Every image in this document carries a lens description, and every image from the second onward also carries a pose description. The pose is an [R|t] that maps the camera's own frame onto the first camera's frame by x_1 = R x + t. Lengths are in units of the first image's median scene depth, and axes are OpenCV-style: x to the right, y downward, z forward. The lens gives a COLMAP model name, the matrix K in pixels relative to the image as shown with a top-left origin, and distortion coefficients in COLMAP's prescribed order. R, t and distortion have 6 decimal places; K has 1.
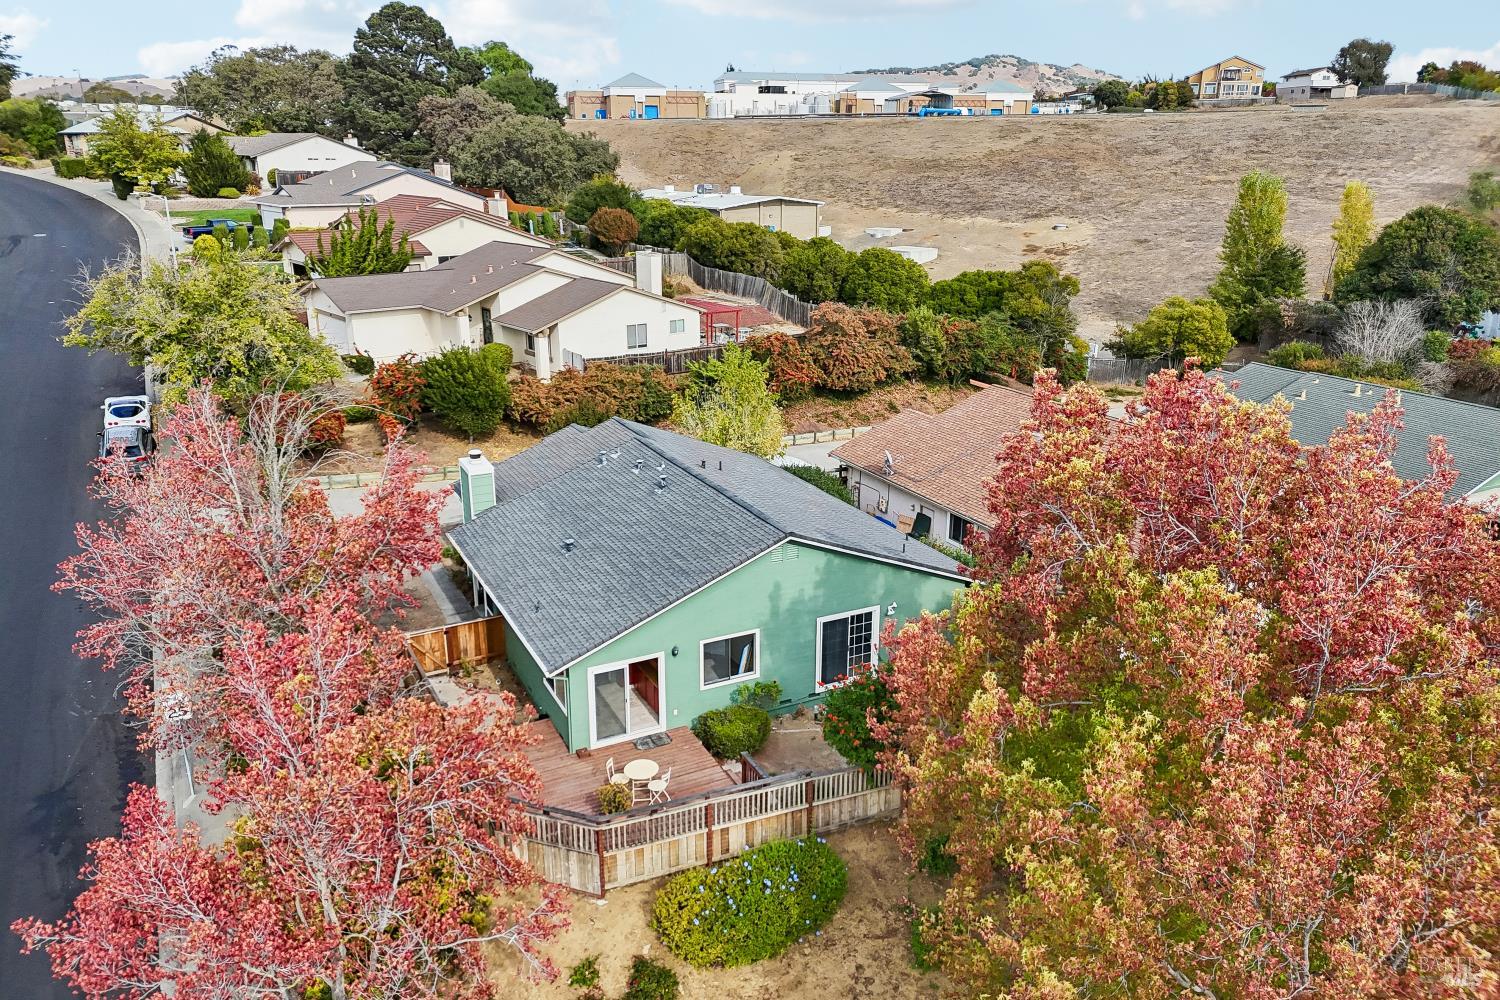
lens RADIAL K [[1099.8, 0, 750.7], [0, 1099.8, 489.1], [0, 0, 1]] dist [0.071836, -0.067191]
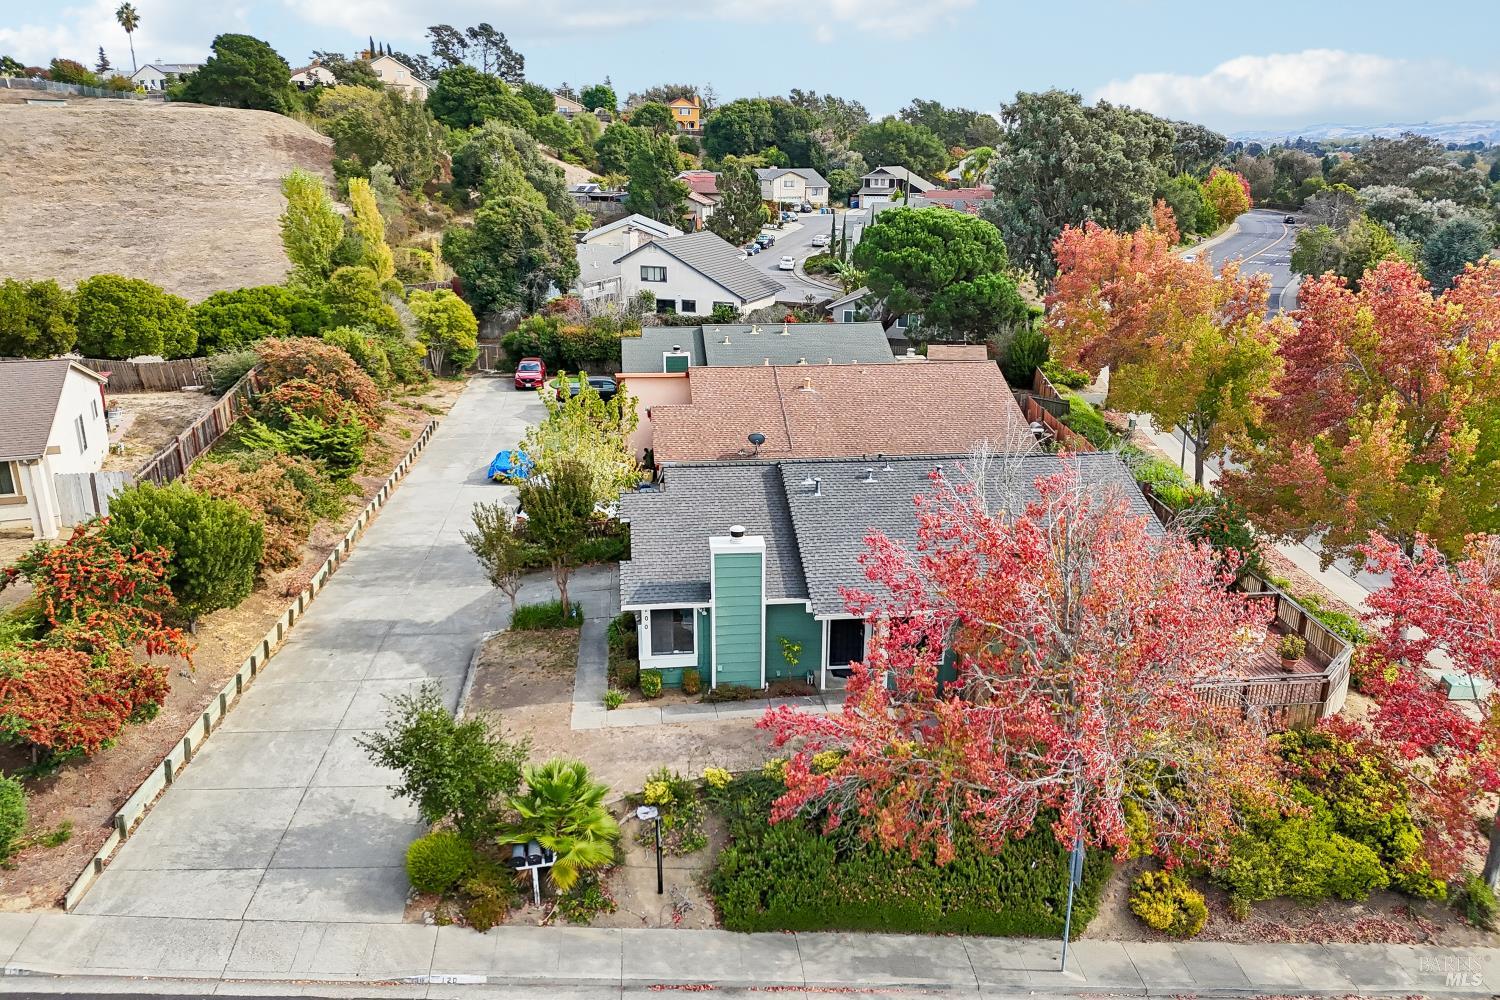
lens RADIAL K [[1099.8, 0, 750.8], [0, 1099.8, 504.1], [0, 0, 1]] dist [0.071836, -0.067191]
pose [[0.344742, -0.288703, 0.893198, -0.504337], [0.276000, 0.940645, 0.197512, -0.107986], [-0.897205, 0.178432, 0.403962, 0.348926]]
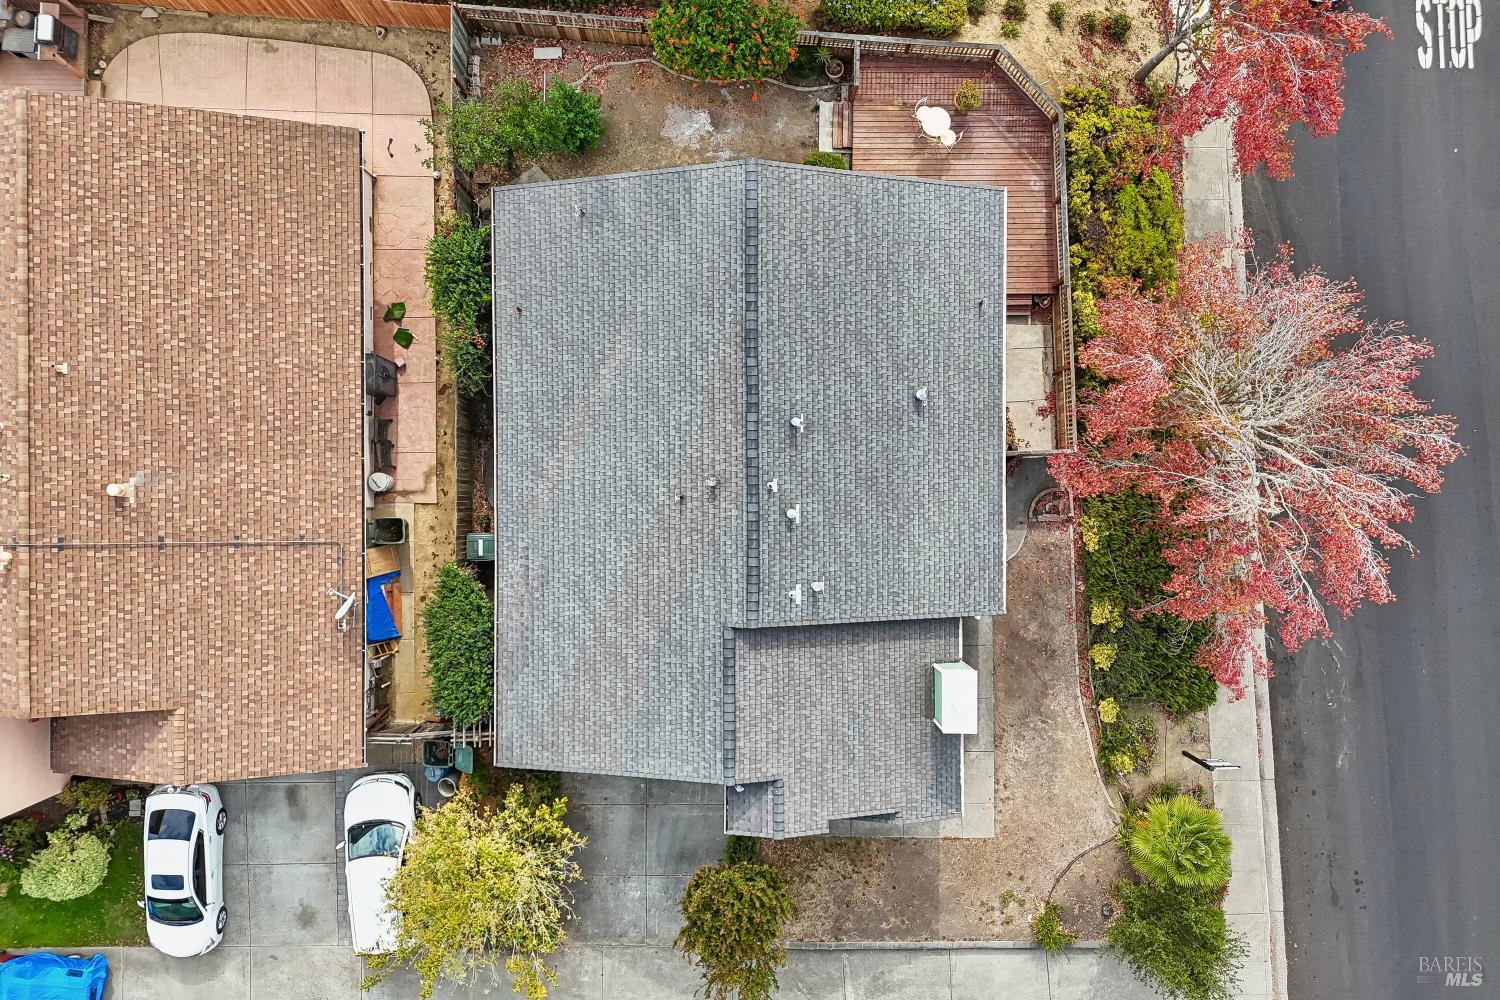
lens RADIAL K [[1099.8, 0, 752.1], [0, 1099.8, 496.7], [0, 0, 1]] dist [0.071836, -0.067191]
pose [[-0.894039, -0.447765, -0.014134, -0.031265], [0.118900, -0.267587, 0.956169, -0.362360], [-0.431922, 0.853173, 0.292473, 0.388106]]
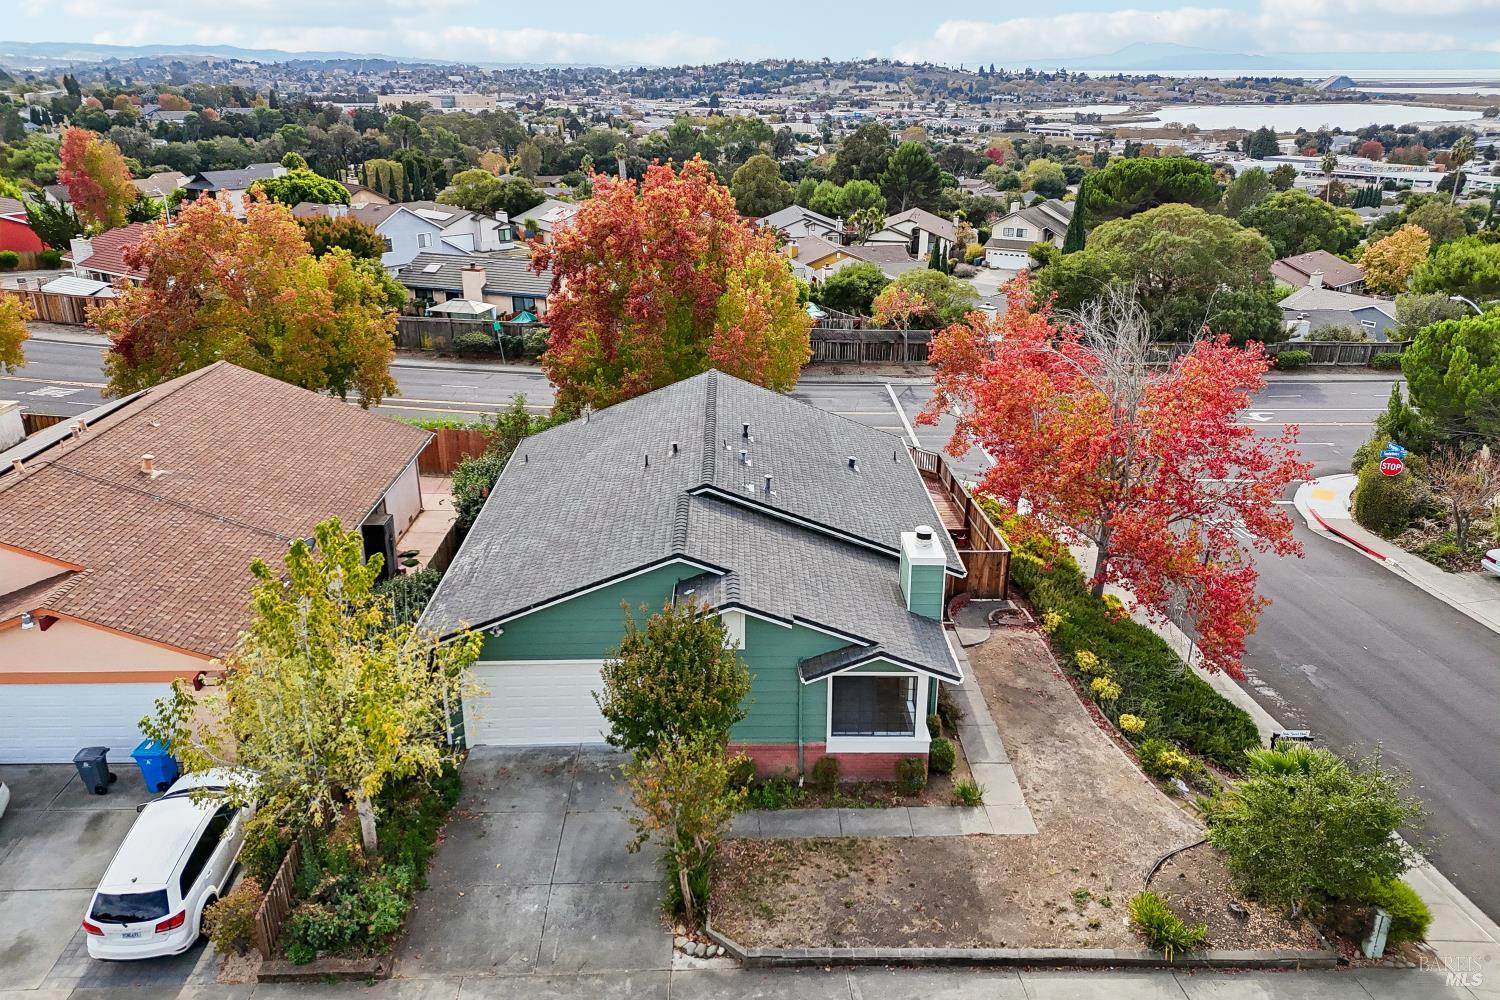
lens RADIAL K [[1099.8, 0, 752.1], [0, 1099.8, 495.6], [0, 0, 1]] dist [0.071836, -0.067191]
pose [[-0.901910, -0.159400, 0.401434, -0.222227], [0.125395, 0.792750, 0.596510, -0.245618], [-0.413321, 0.588336, -0.695001, 0.789866]]
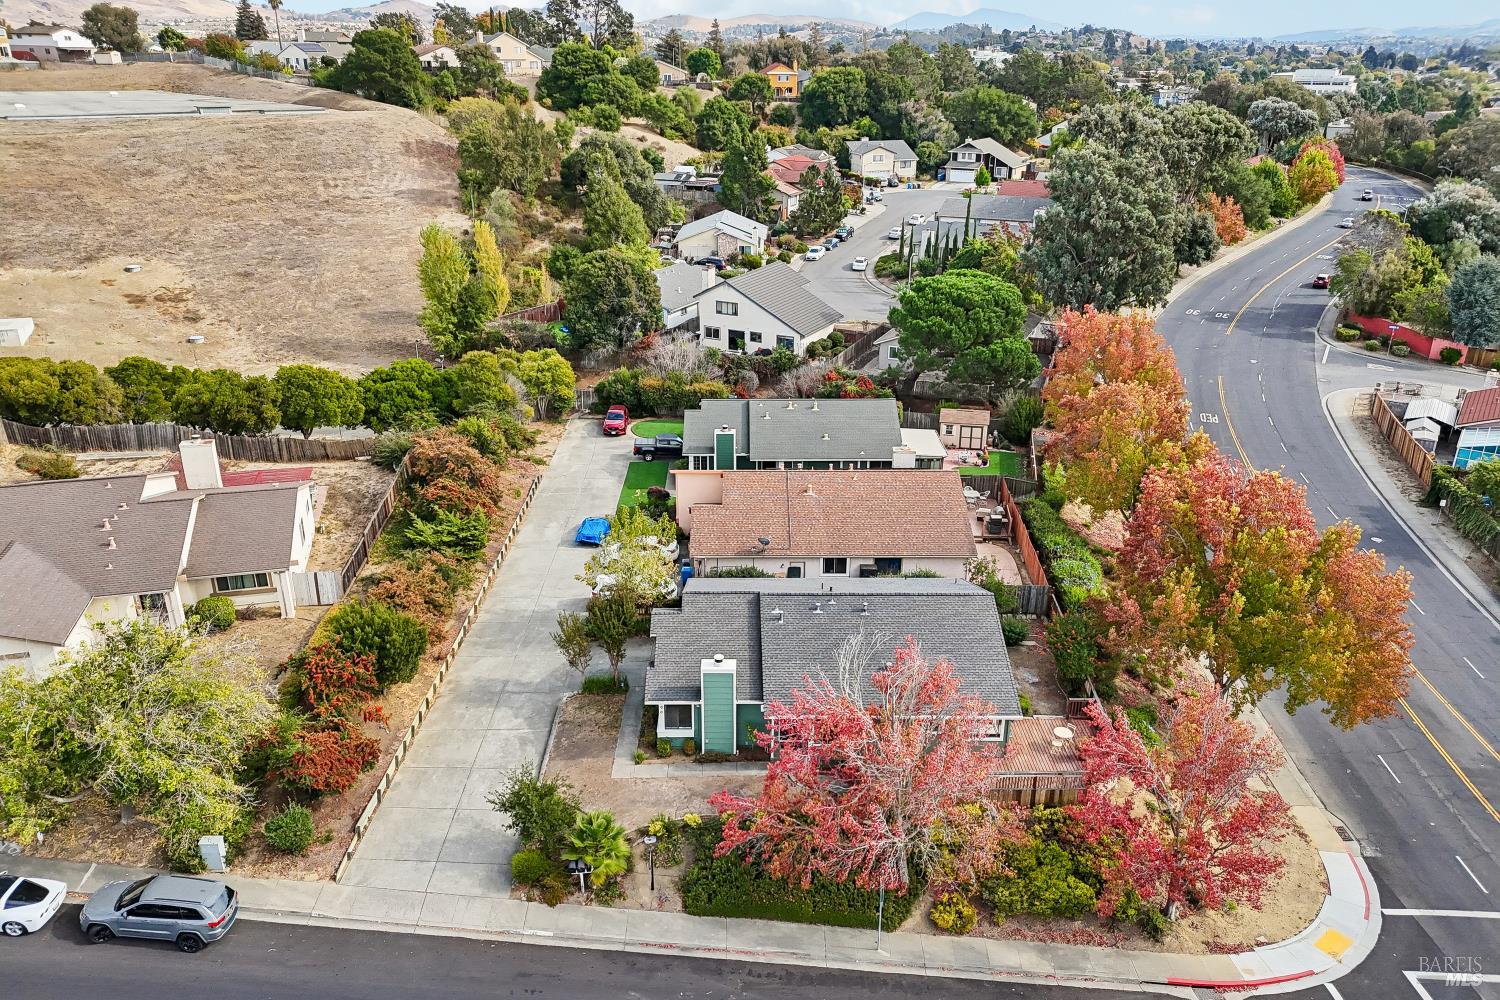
lens RADIAL K [[1099.8, 0, 749.8], [0, 1099.8, 510.6], [0, 0, 1]] dist [0.071836, -0.067191]
pose [[0.437205, -0.348911, 0.828923, -0.645545], [0.264690, 0.930777, 0.252176, -0.263297], [-0.859530, 0.109154, 0.499294, 0.166685]]
